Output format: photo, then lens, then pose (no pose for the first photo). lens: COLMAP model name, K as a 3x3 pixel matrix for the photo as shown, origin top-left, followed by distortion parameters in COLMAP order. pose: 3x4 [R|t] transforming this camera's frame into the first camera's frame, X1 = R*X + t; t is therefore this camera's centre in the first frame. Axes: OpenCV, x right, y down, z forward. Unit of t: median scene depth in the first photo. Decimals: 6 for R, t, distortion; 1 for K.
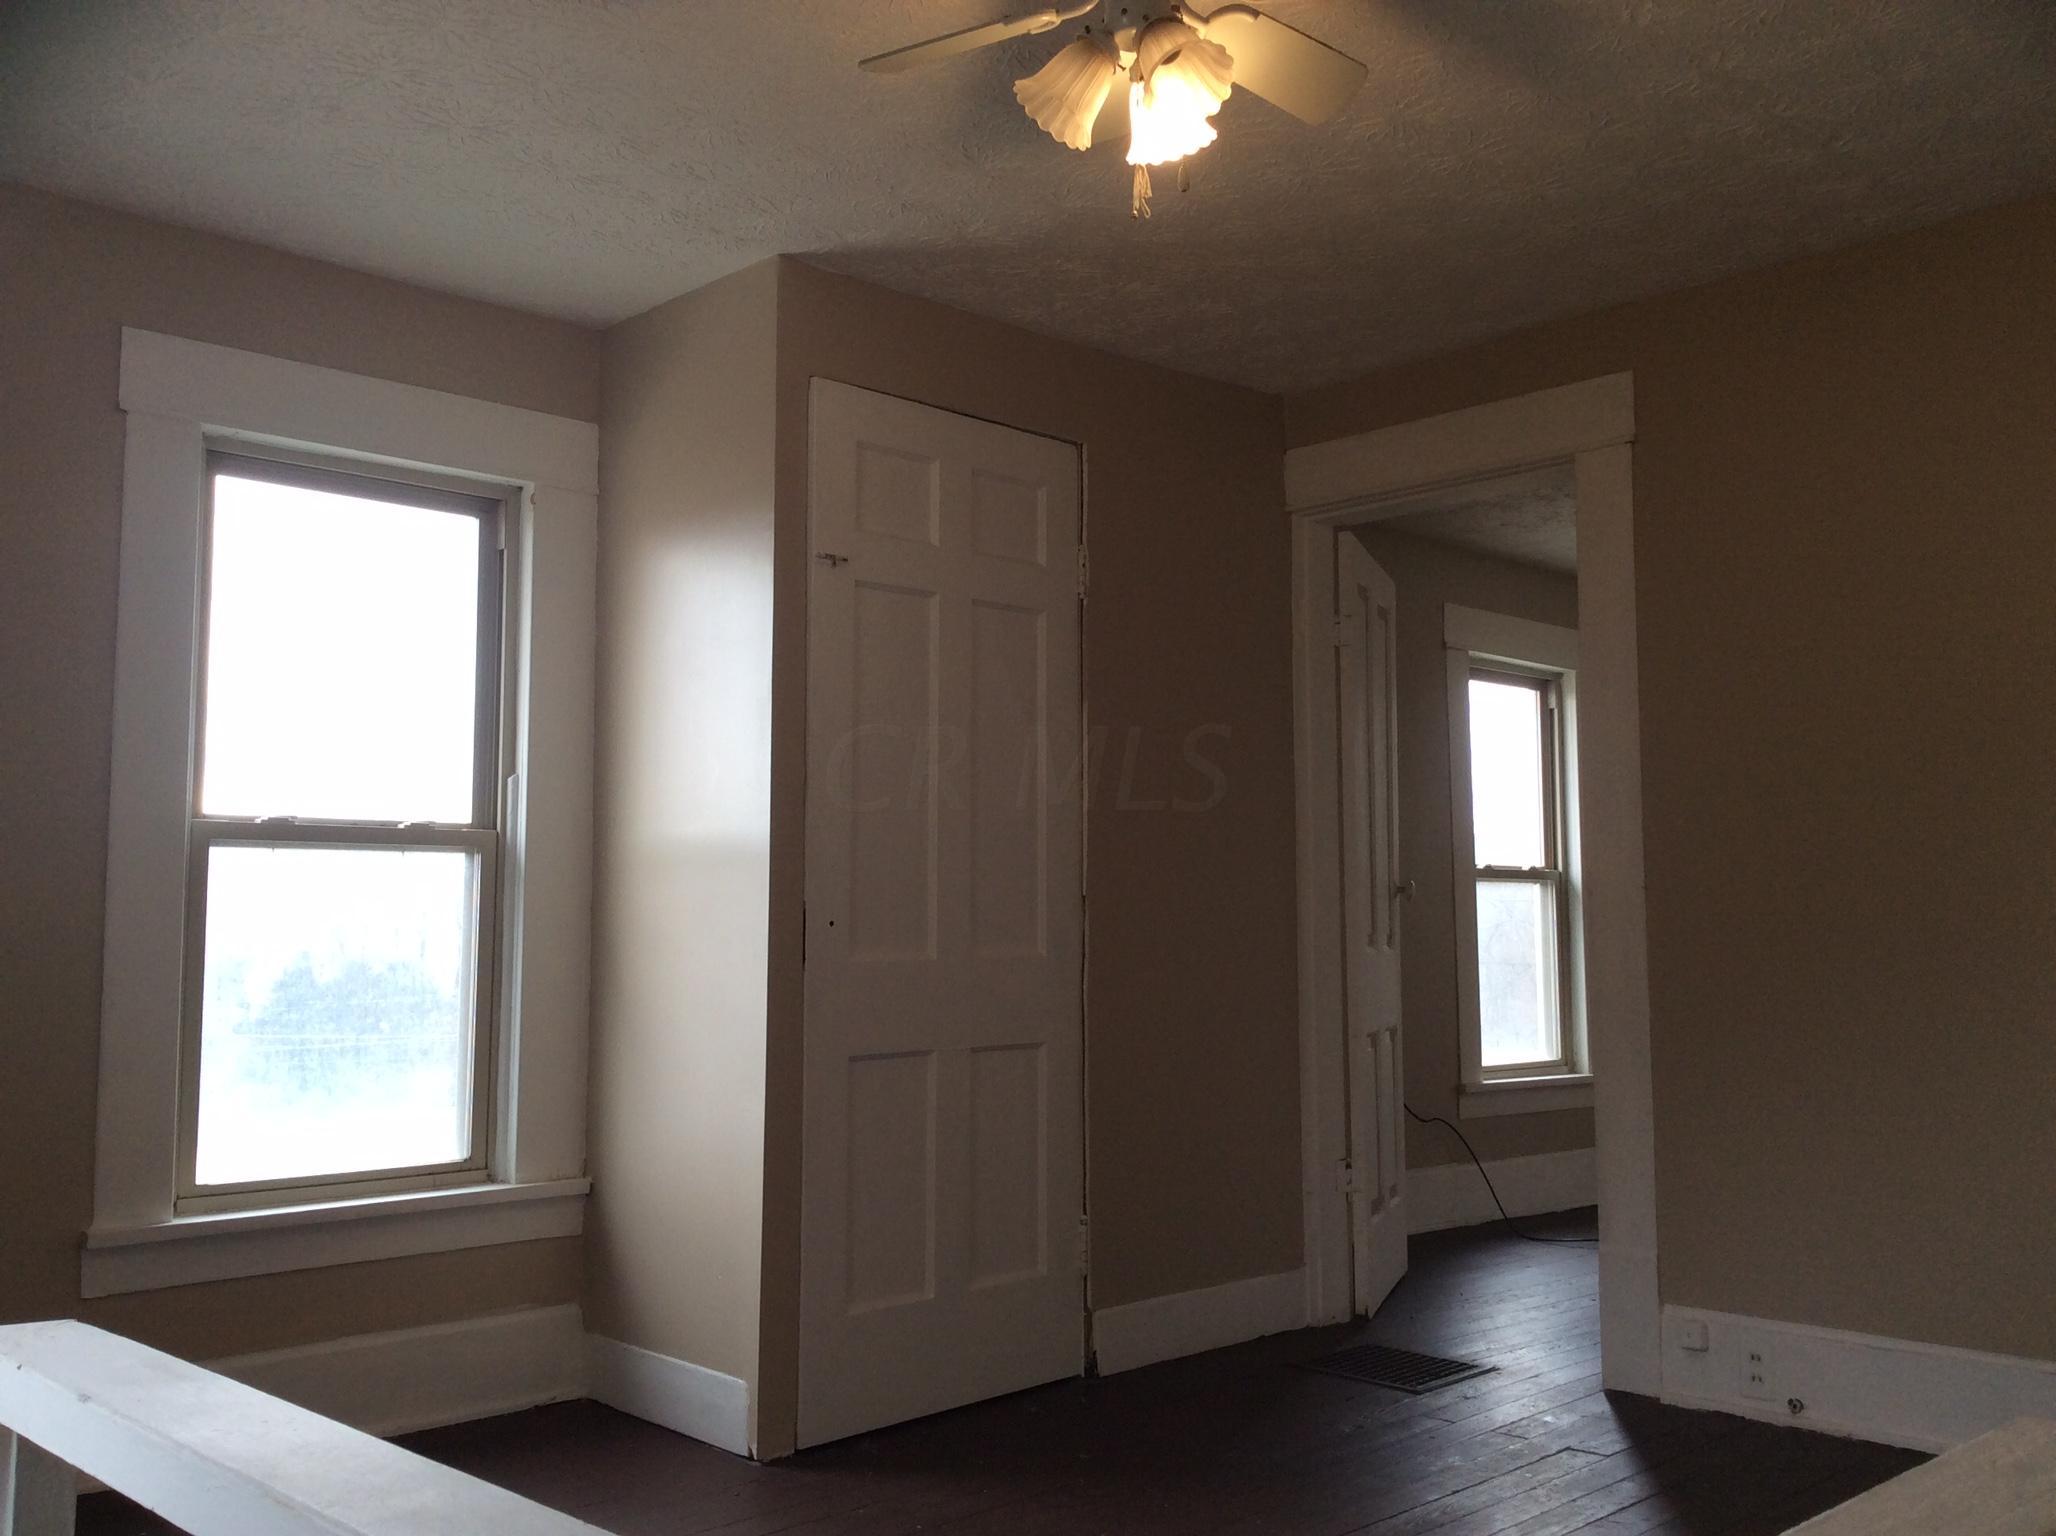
lens RADIAL K [[1891.8, 0, 1028.0], [0, 1891.8, 768.0], [0, 0, 1]] dist [0.037090, -0.011928]
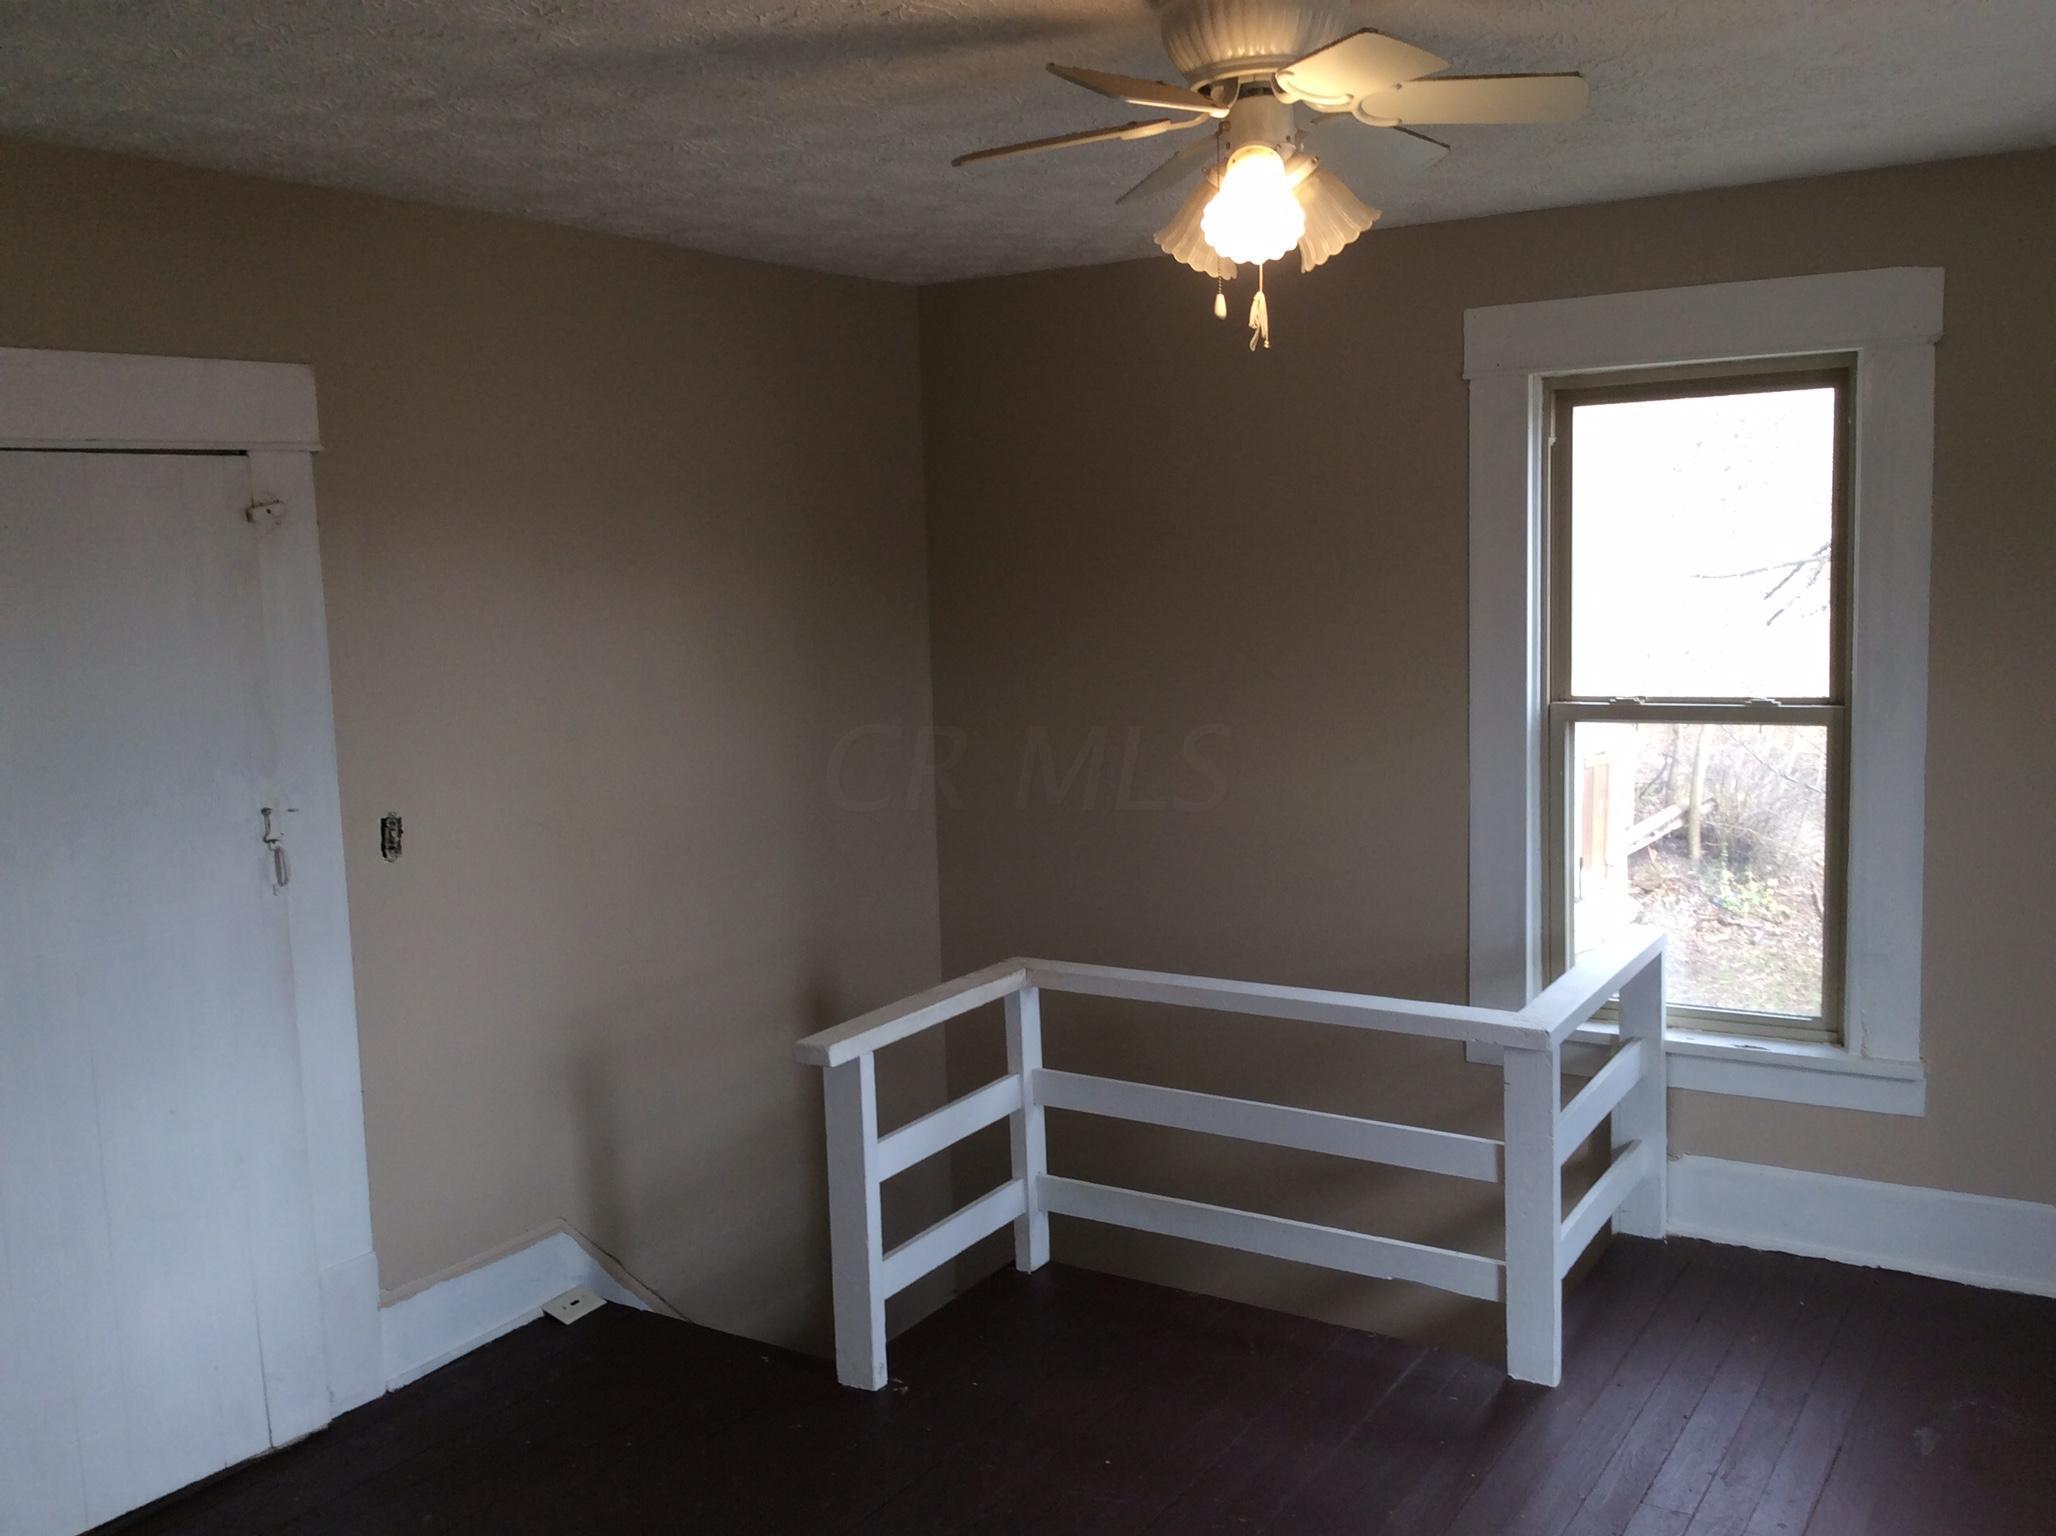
lens RADIAL K [[1891.8, 0, 1028.0], [0, 1891.8, 768.0], [0, 0, 1]] dist [0.037090, -0.011928]
pose [[0.241003, 0.112669, -0.963962, 0.604282], [0.118245, 0.982430, 0.144390, -0.134443], [0.963294, -0.148782, 0.223447, 0.358634]]
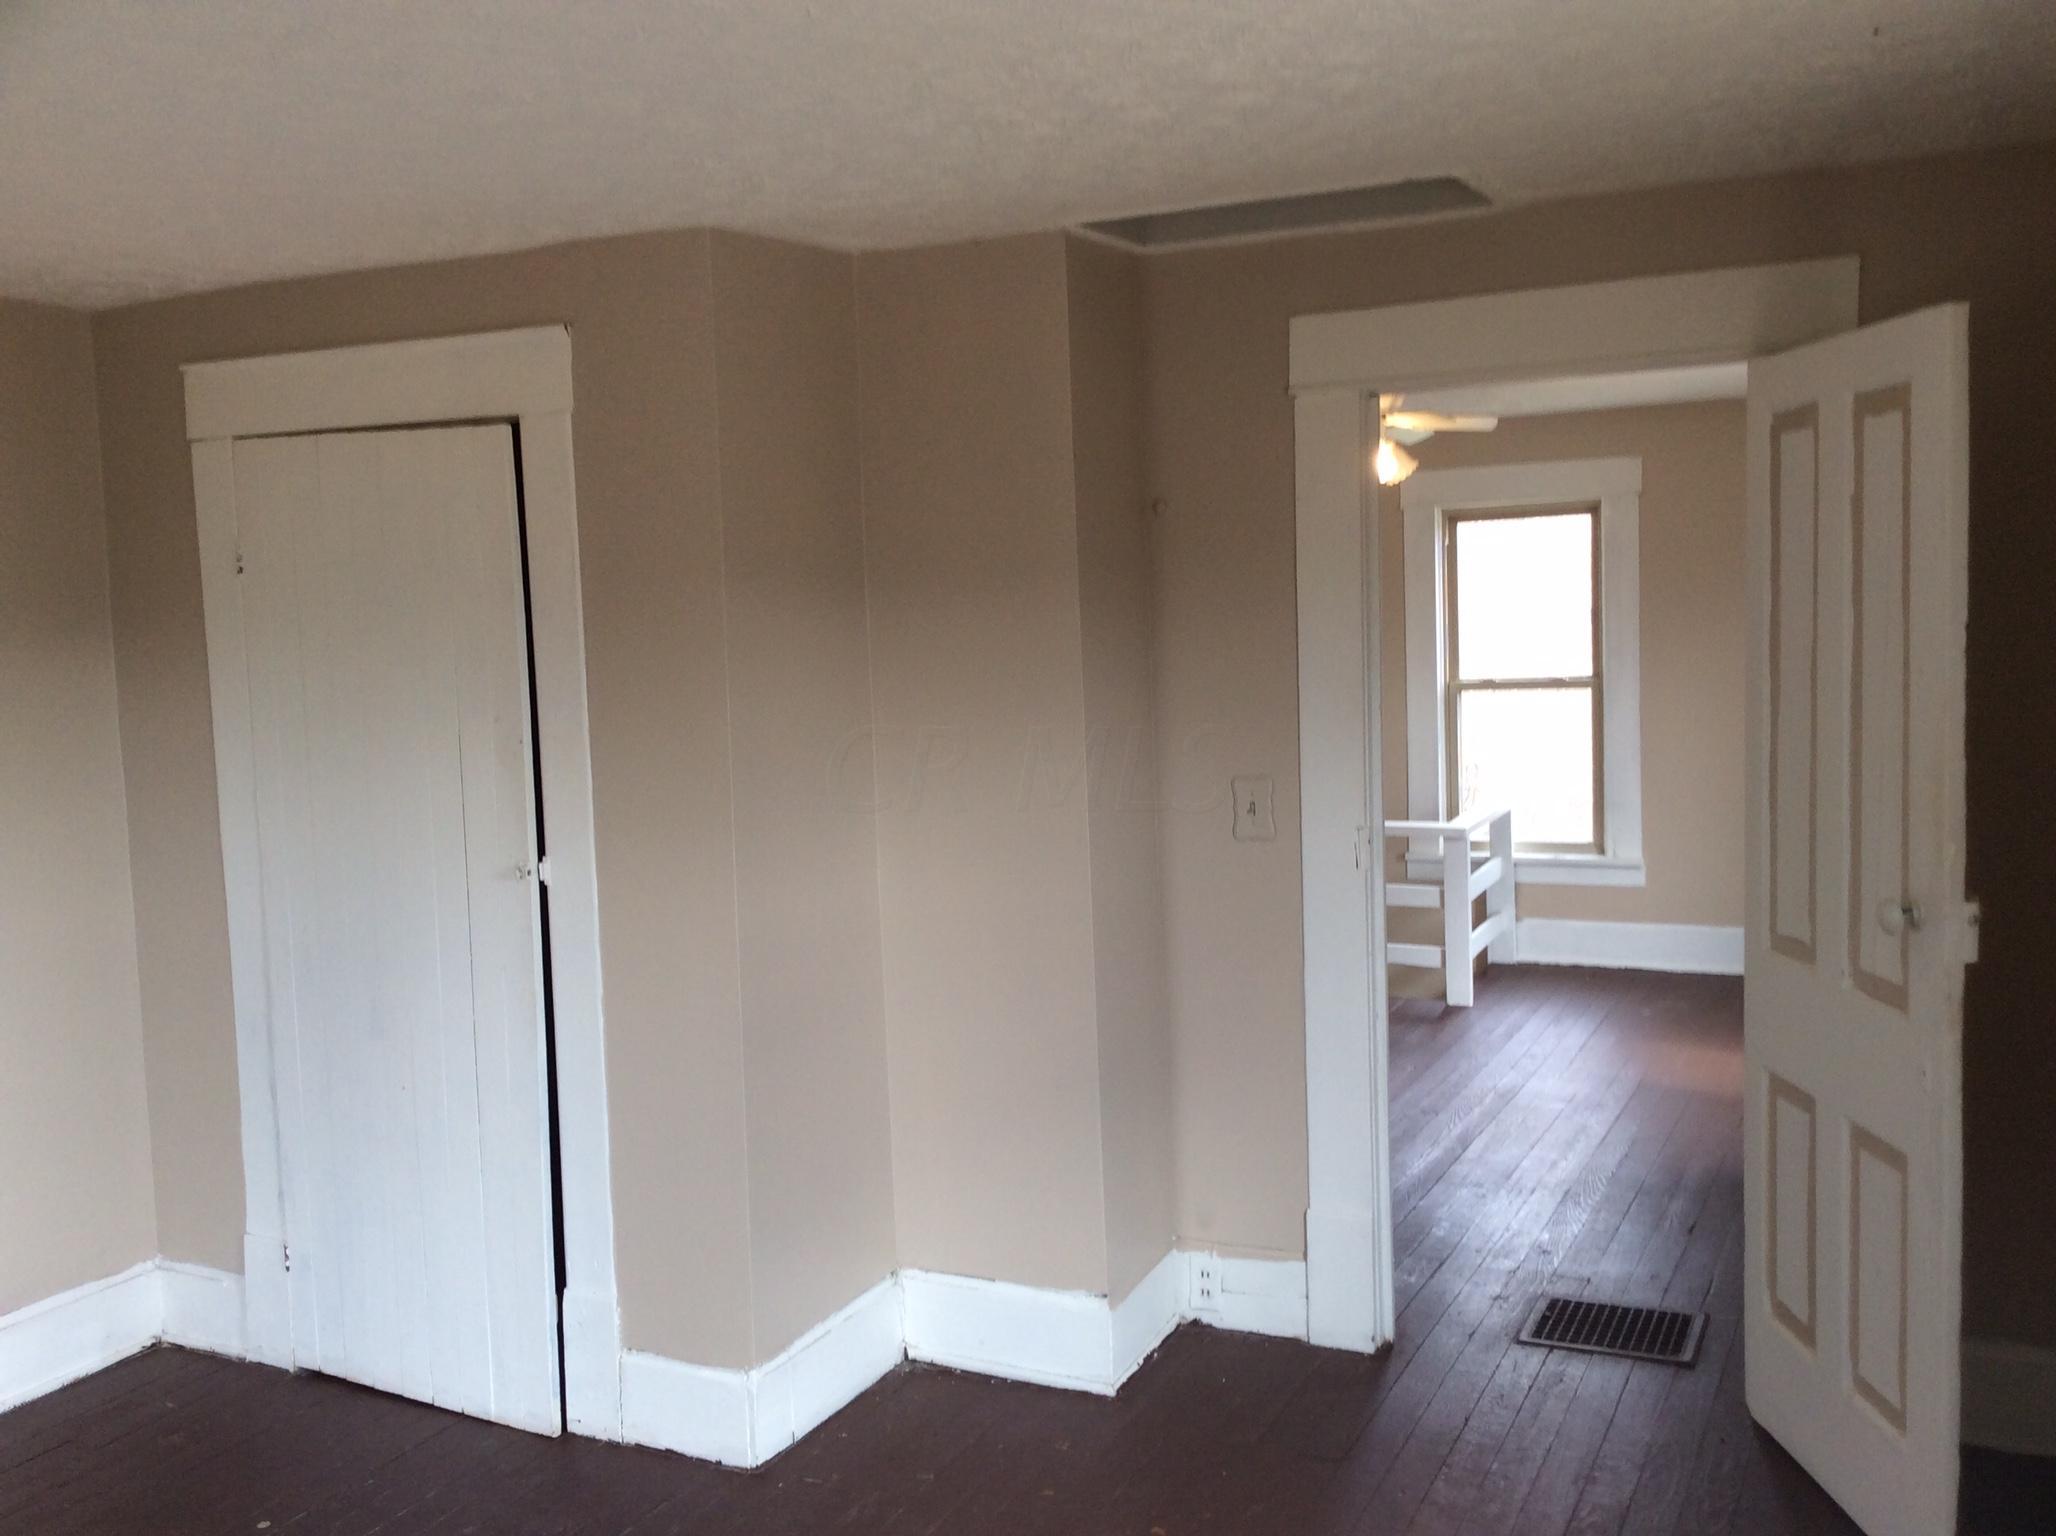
lens RADIAL K [[1891.8, 0, 1028.0], [0, 1891.8, 768.0], [0, 0, 1]] dist [0.037090, -0.011928]
pose [[0.347939, 0.042149, -0.936569, 1.374399], [0.106393, 0.990760, 0.084113, -0.105014], [0.931461, -0.128910, 0.340239, -0.229703]]
